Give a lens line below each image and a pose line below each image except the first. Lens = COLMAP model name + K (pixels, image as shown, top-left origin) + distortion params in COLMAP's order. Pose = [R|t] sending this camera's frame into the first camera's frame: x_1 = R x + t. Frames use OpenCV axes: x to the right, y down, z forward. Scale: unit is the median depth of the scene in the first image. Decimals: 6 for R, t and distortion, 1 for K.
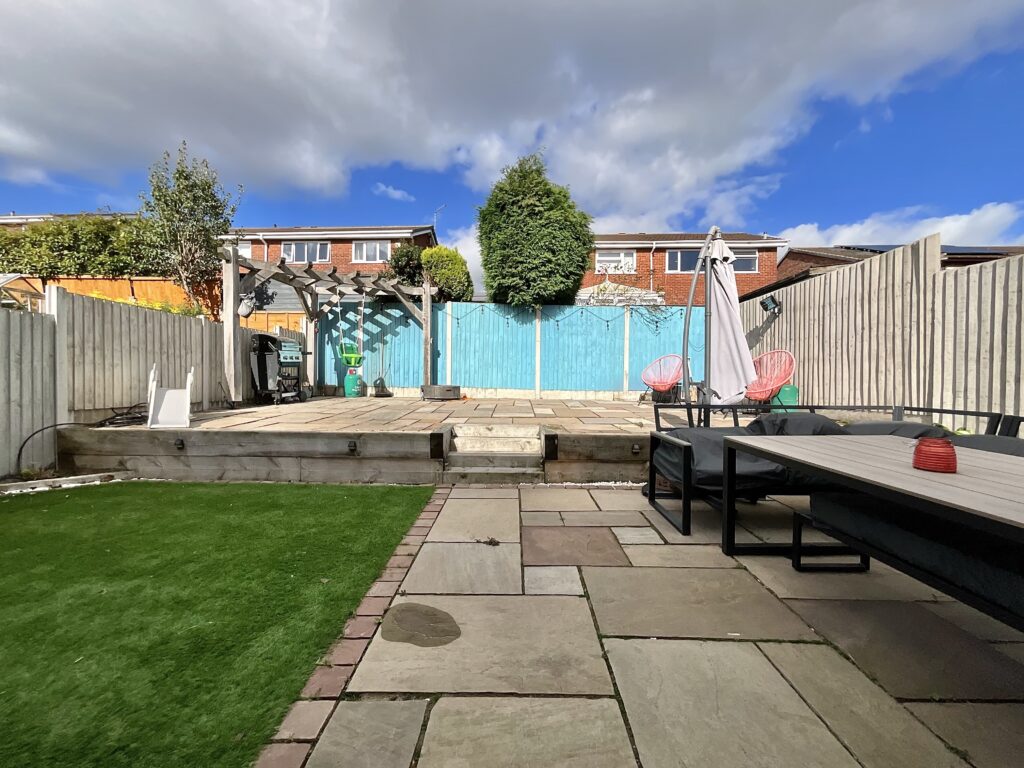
lens RADIAL K [[418.7, 0, 519.3], [0, 418.7, 386.3], [0, 0, 1]] dist [0.014693, 0.000027]
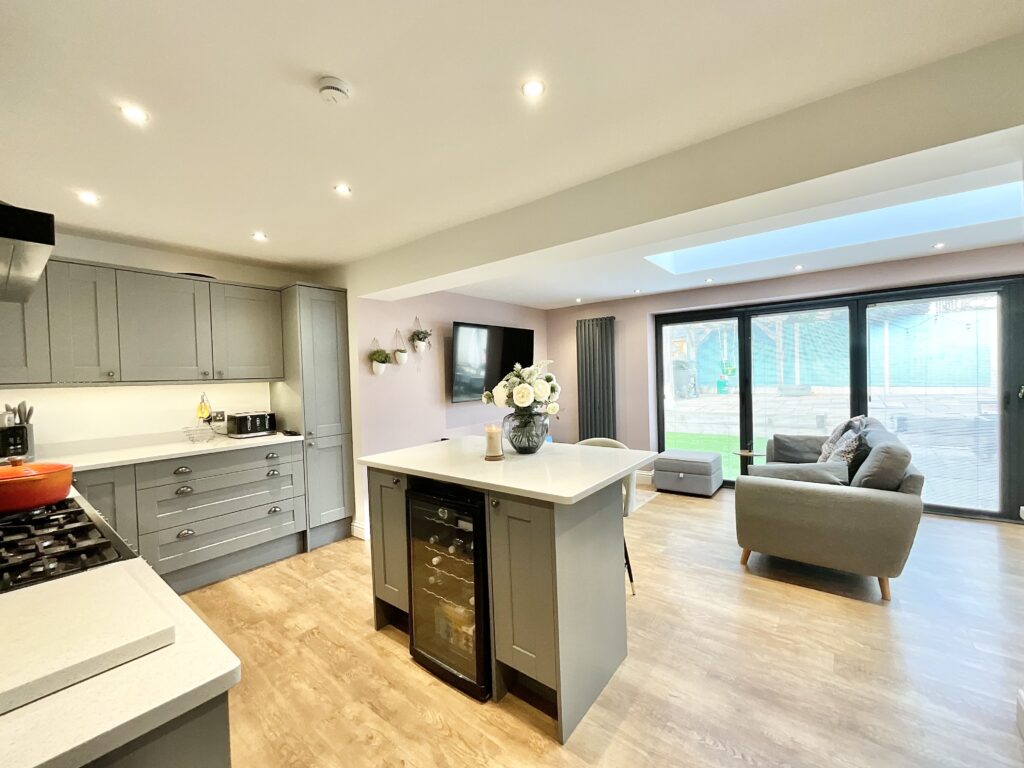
lens RADIAL K [[418.7, 0, 520.5], [0, 418.7, 384.1], [0, 0, 1]] dist [0.014693, 0.000027]
pose [[0.792610, -0.018645, -0.609444, -0.103703], [0.031603, 0.999445, 0.010525, -0.095103], [0.608909, -0.027603, 0.792759, -1.331702]]
